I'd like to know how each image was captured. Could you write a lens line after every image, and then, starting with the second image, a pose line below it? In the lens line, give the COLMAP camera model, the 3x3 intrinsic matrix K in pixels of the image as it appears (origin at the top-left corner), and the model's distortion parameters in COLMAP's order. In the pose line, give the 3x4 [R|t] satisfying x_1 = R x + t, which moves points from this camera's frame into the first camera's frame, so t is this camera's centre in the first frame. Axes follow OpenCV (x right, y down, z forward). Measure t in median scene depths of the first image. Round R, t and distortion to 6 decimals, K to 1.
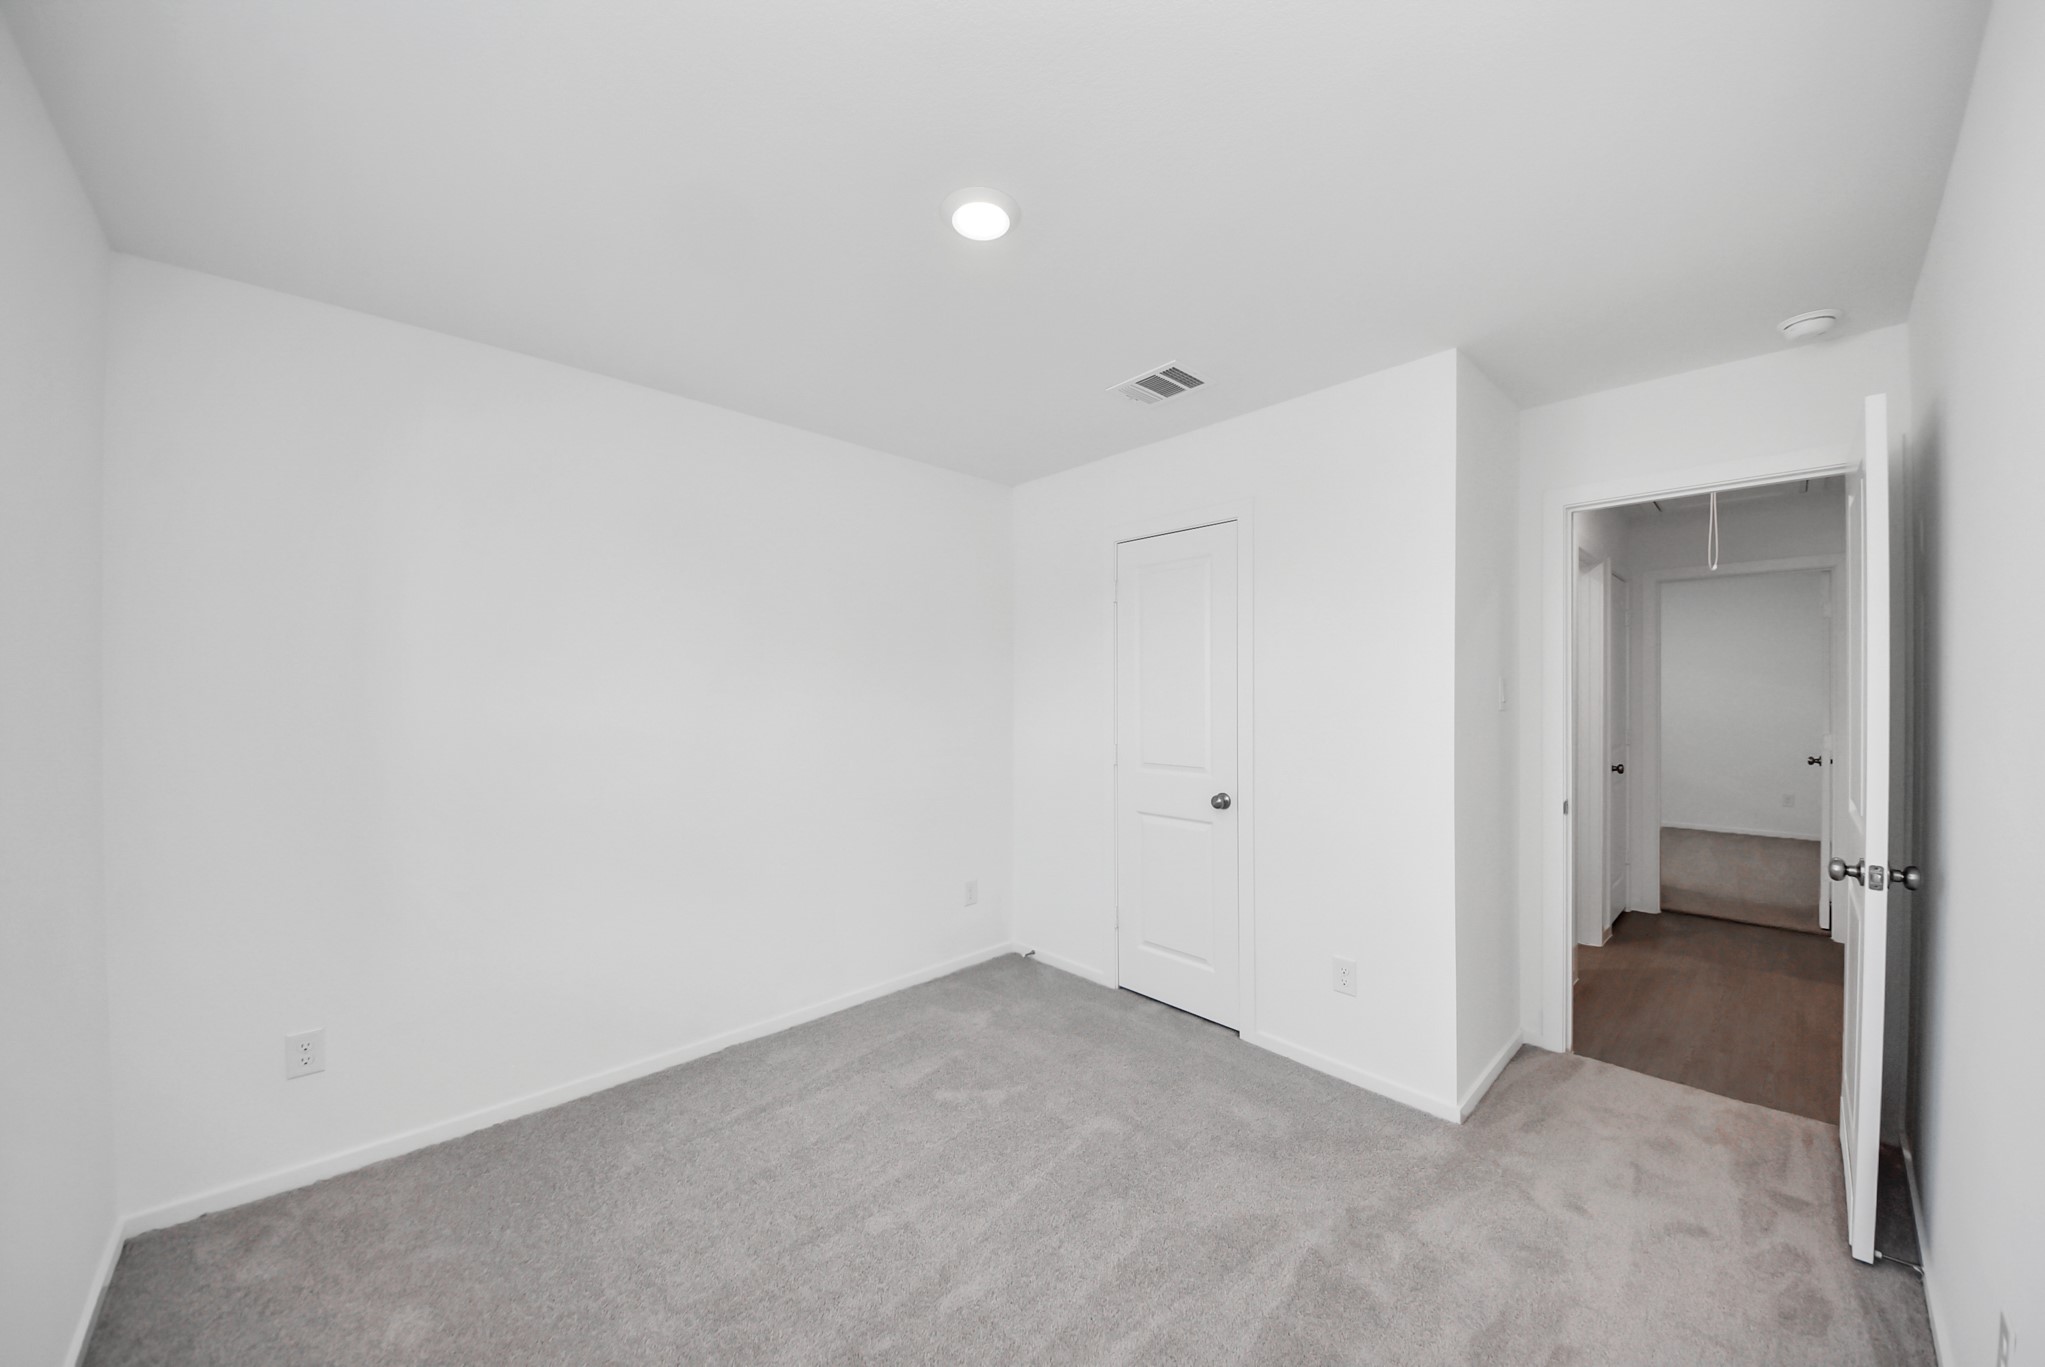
lens RADIAL K [[728.0, 0, 1039.0], [0, 728.0, 692.7], [0, 0, 1]] dist [0.000035, -0.000003]
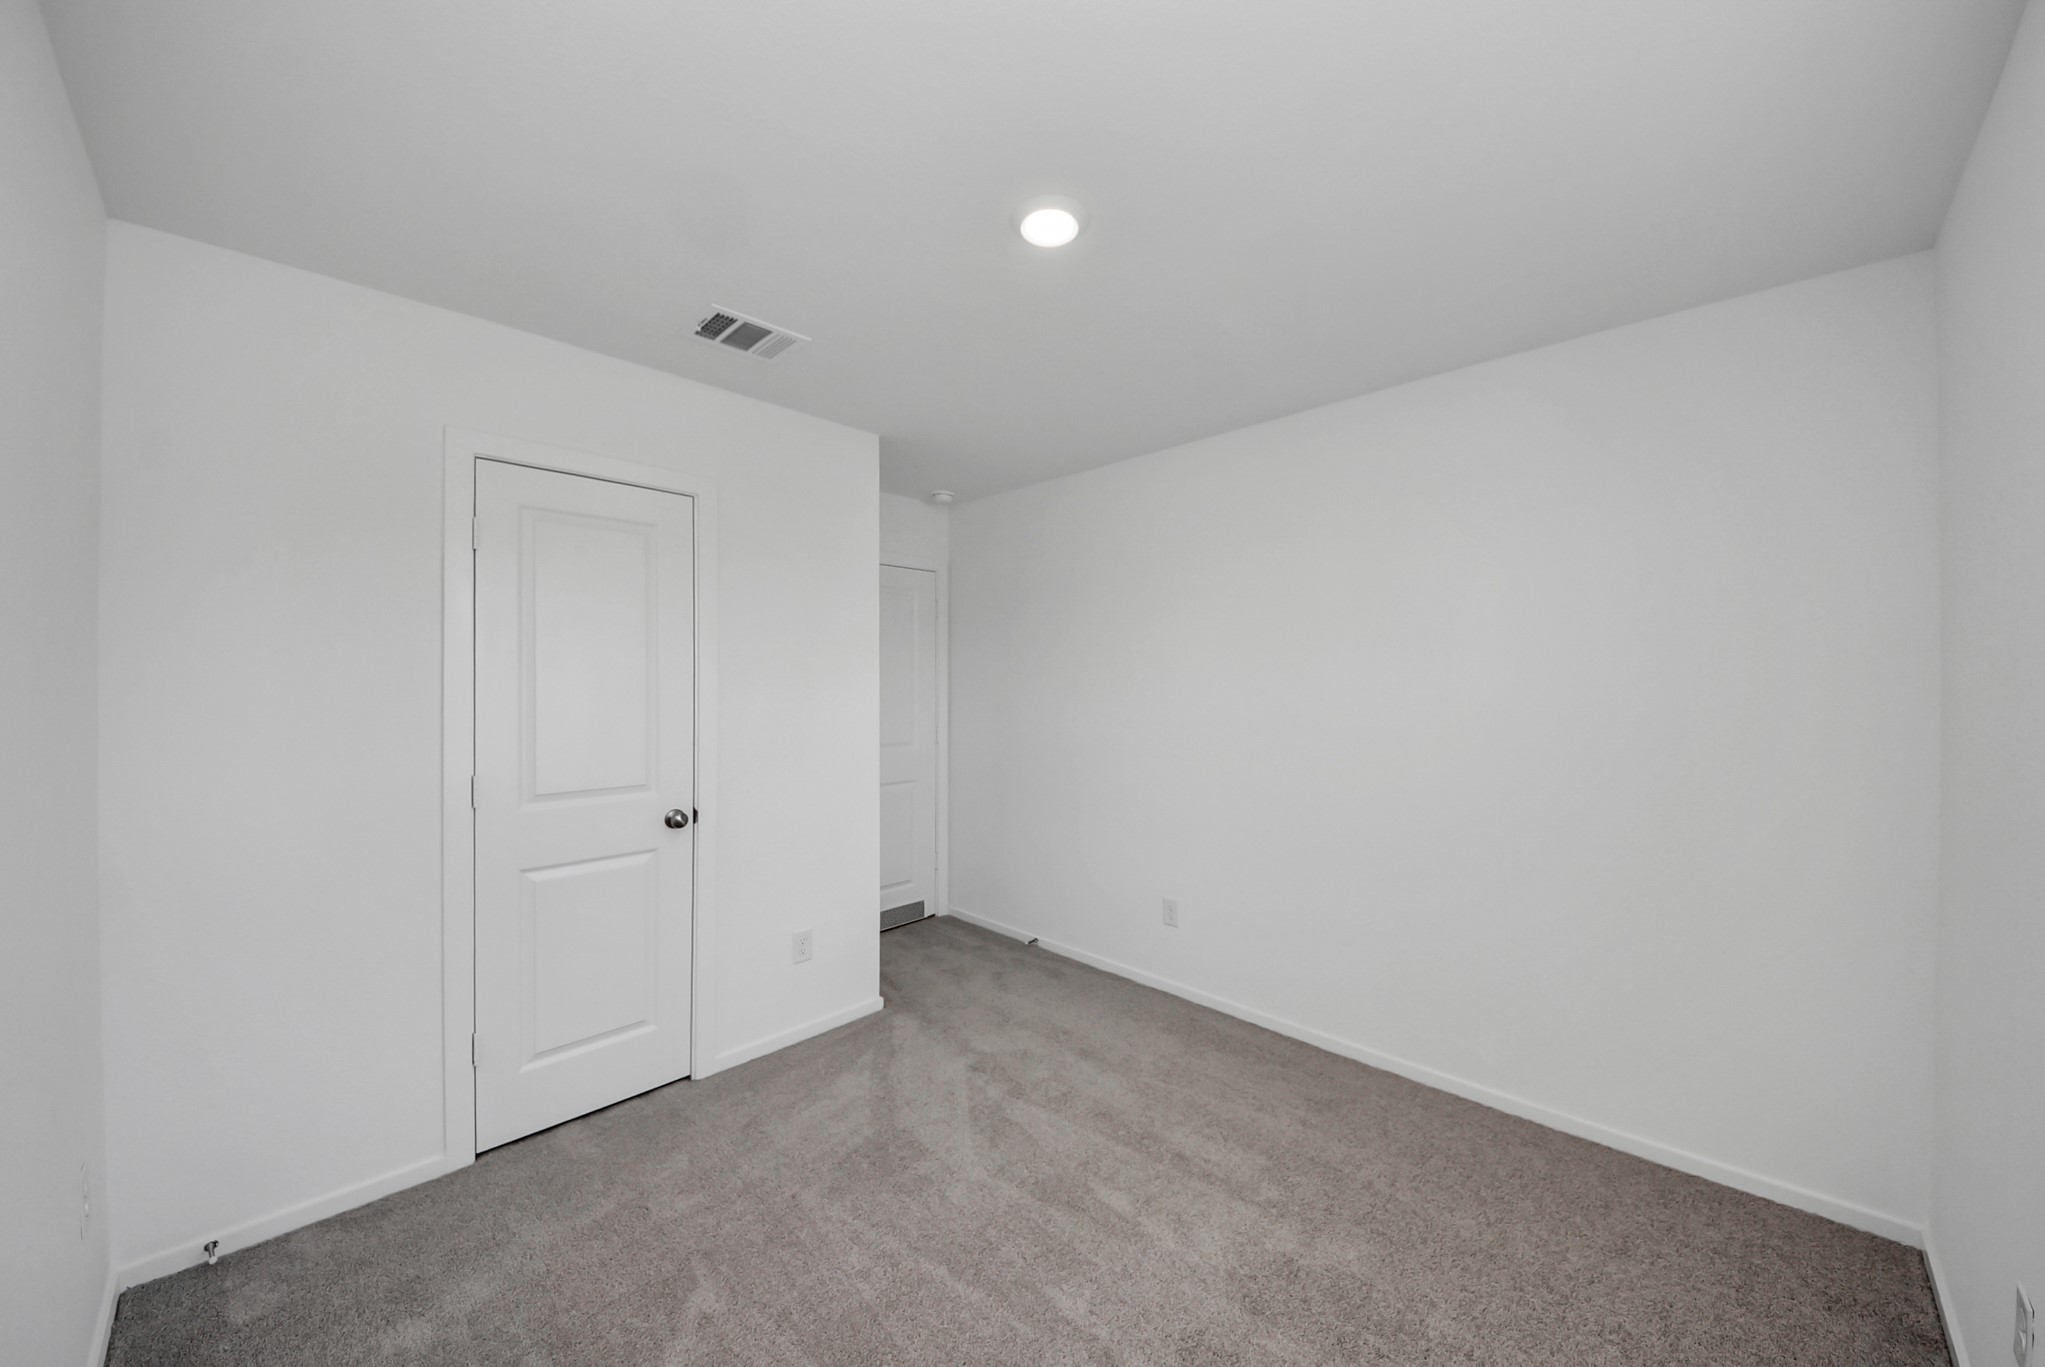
lens RADIAL K [[737.3, 0, 1022.5], [0, 737.3, 683.5], [0, 0, 1]] dist [-0.001134, -0.000118]
pose [[-0.057808, 0.008966, 0.998287, -0.635009], [-0.002111, 0.999956, -0.009103, -0.004356], [-0.998325, -0.002633, -0.057787, 0.637546]]
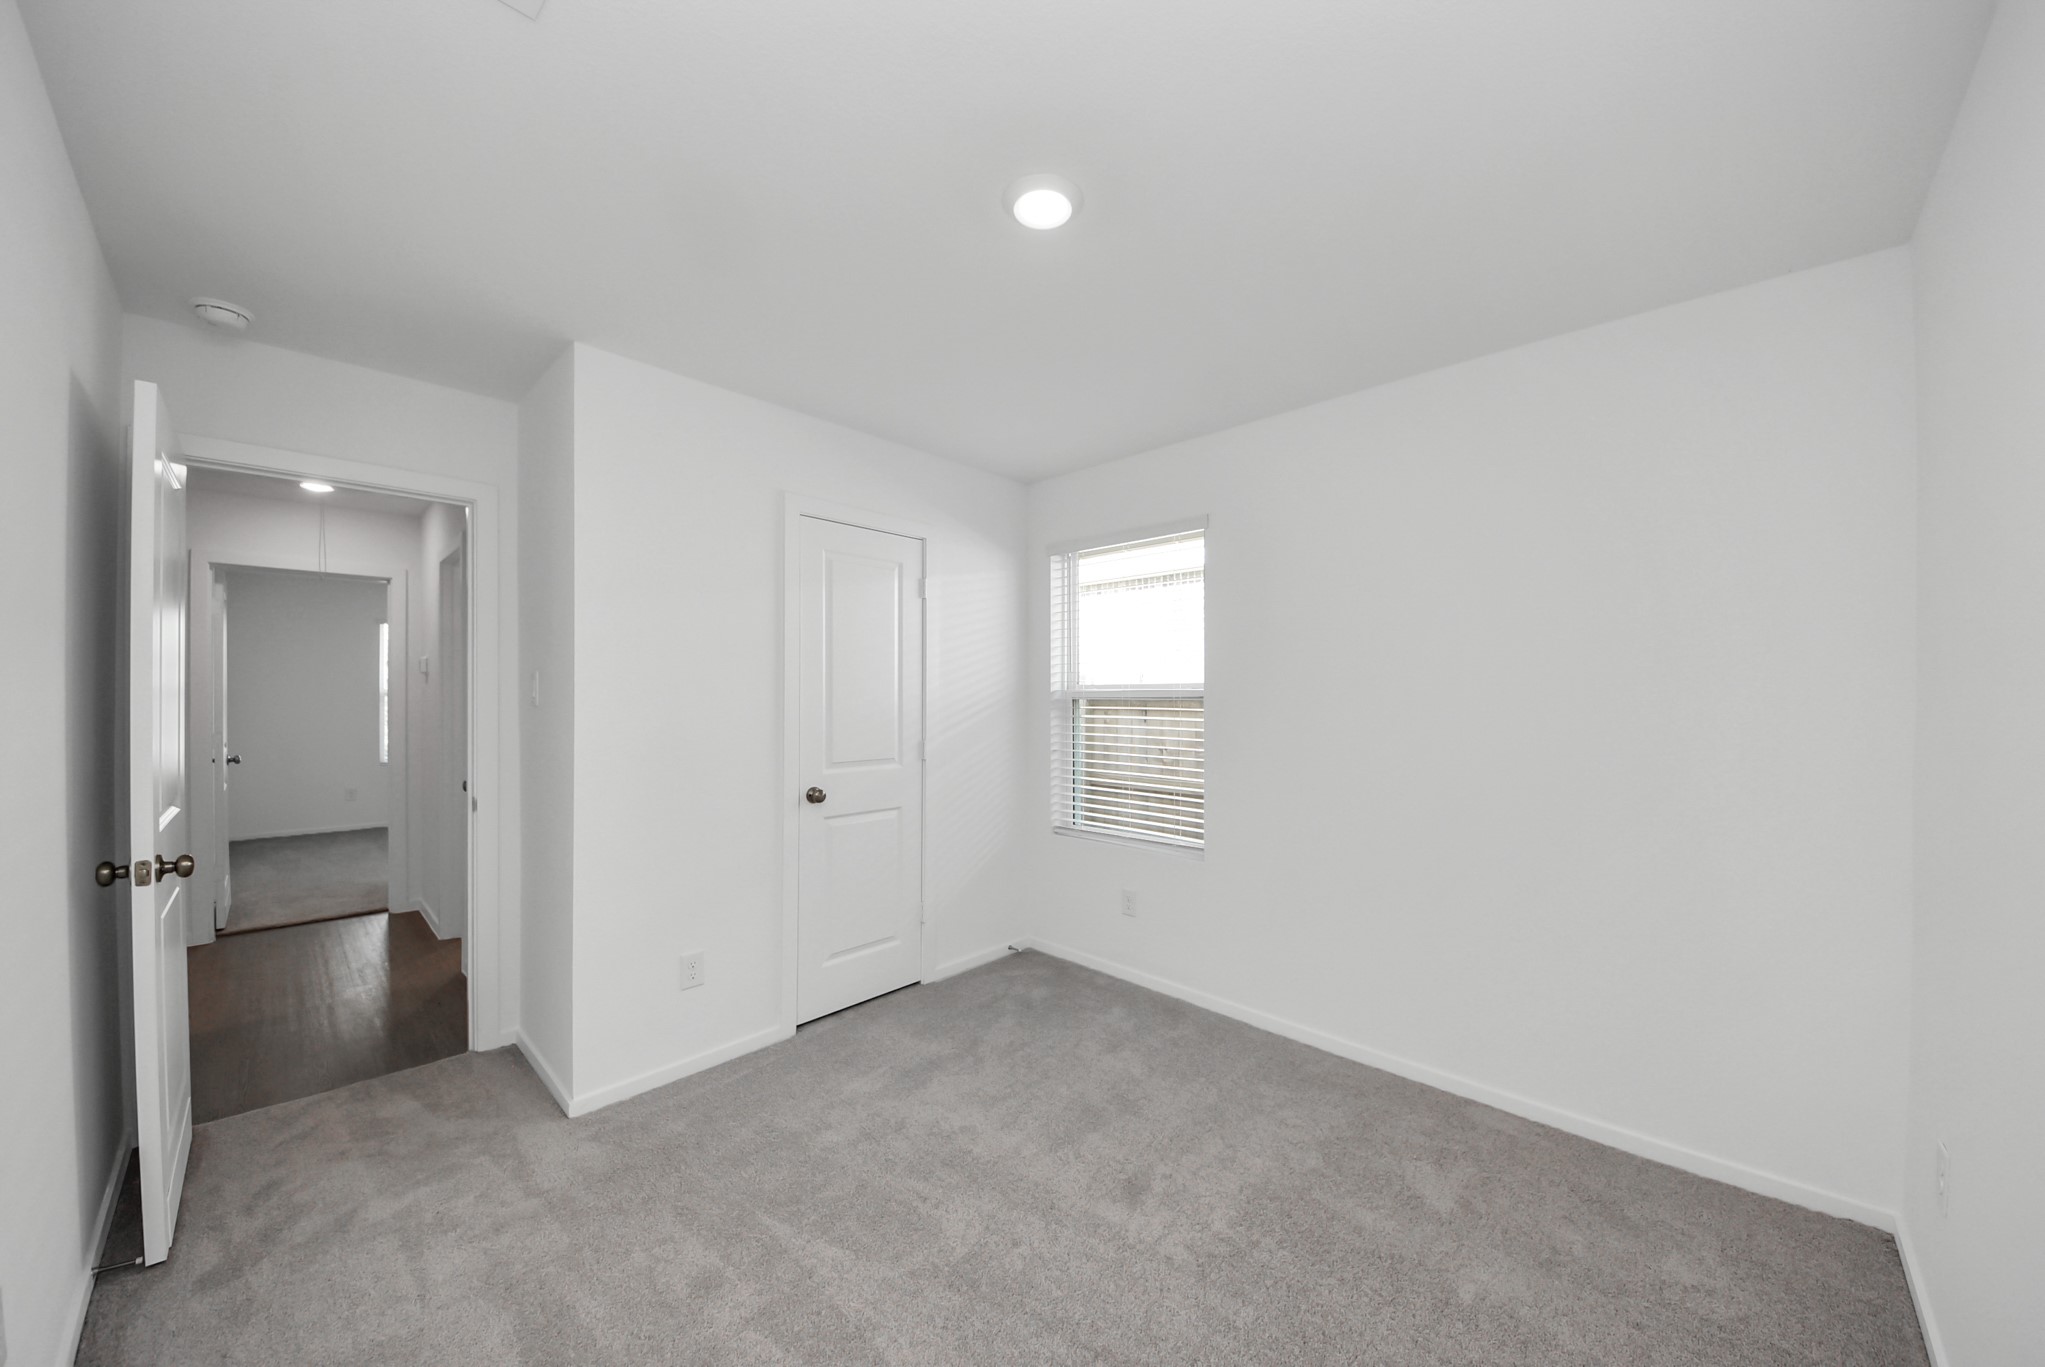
lens RADIAL K [[728.0, 0, 1039.0], [0, 728.0, 692.7], [0, 0, 1]] dist [0.000035, -0.000003]
pose [[-0.071047, -0.003363, 0.997467, -0.879047], [-0.001919, 0.999993, 0.003235, 0.002418], [-0.997471, -0.001684, -0.071053, 0.880971]]
